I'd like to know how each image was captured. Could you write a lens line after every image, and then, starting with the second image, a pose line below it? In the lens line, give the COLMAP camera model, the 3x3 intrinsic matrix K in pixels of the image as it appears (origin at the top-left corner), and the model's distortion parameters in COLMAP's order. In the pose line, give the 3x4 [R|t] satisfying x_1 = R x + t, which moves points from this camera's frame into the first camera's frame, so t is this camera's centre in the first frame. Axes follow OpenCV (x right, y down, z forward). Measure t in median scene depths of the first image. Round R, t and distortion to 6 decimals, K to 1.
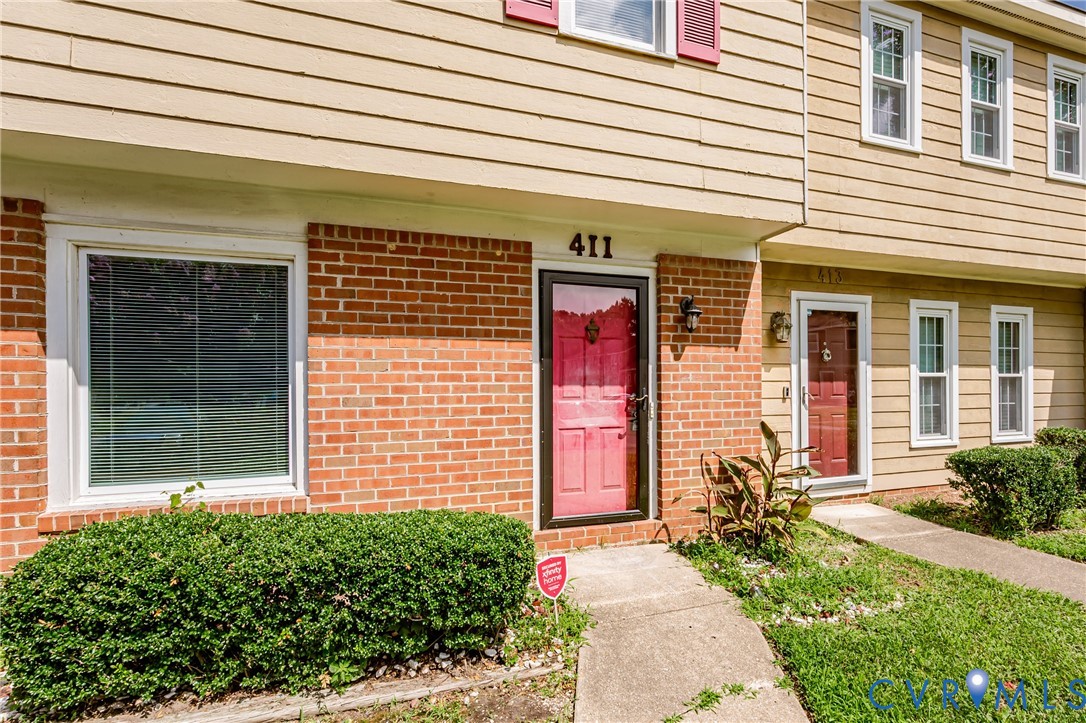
lens RADIAL K [[434.6, 0, 533.5], [0, 434.6, 365.8], [0, 0, 1]] dist [-0.000423, -0.000187]
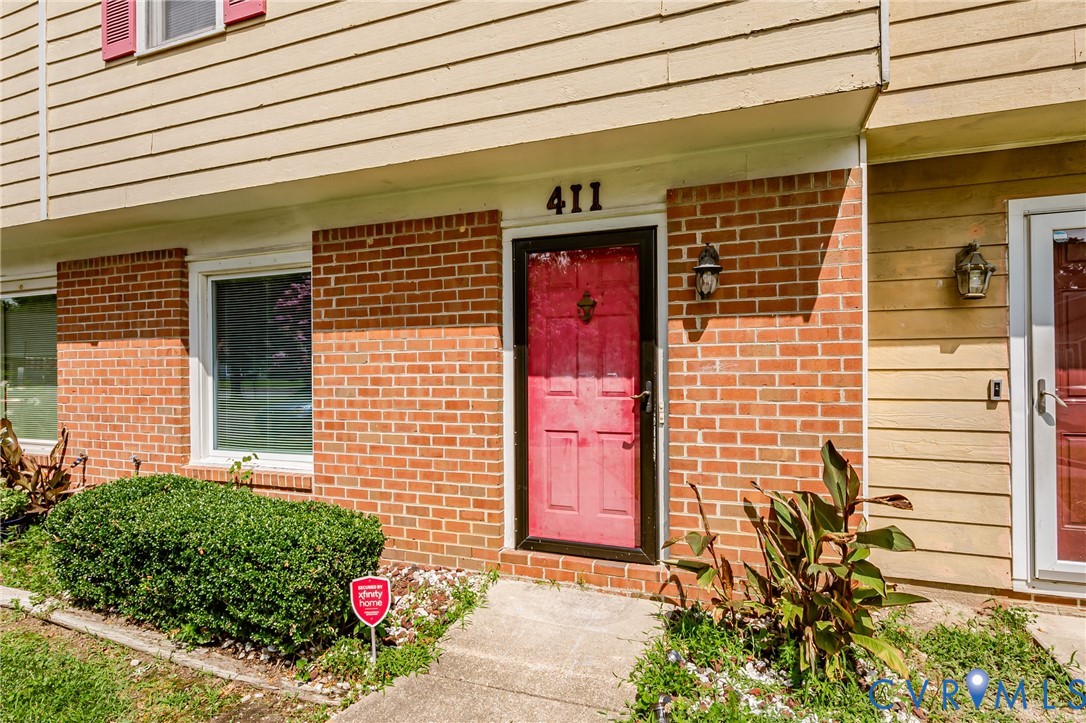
lens RADIAL K [[477.6, 0, 543.1], [0, 477.6, 349.3], [0, 0, 1]] dist [-0.000992, 0.000074]
pose [[0.836973, -0.025142, -0.546666, 0.596431], [0.028049, 0.999602, -0.003029, -0.004769], [0.546525, -0.012798, 0.837345, 0.267901]]
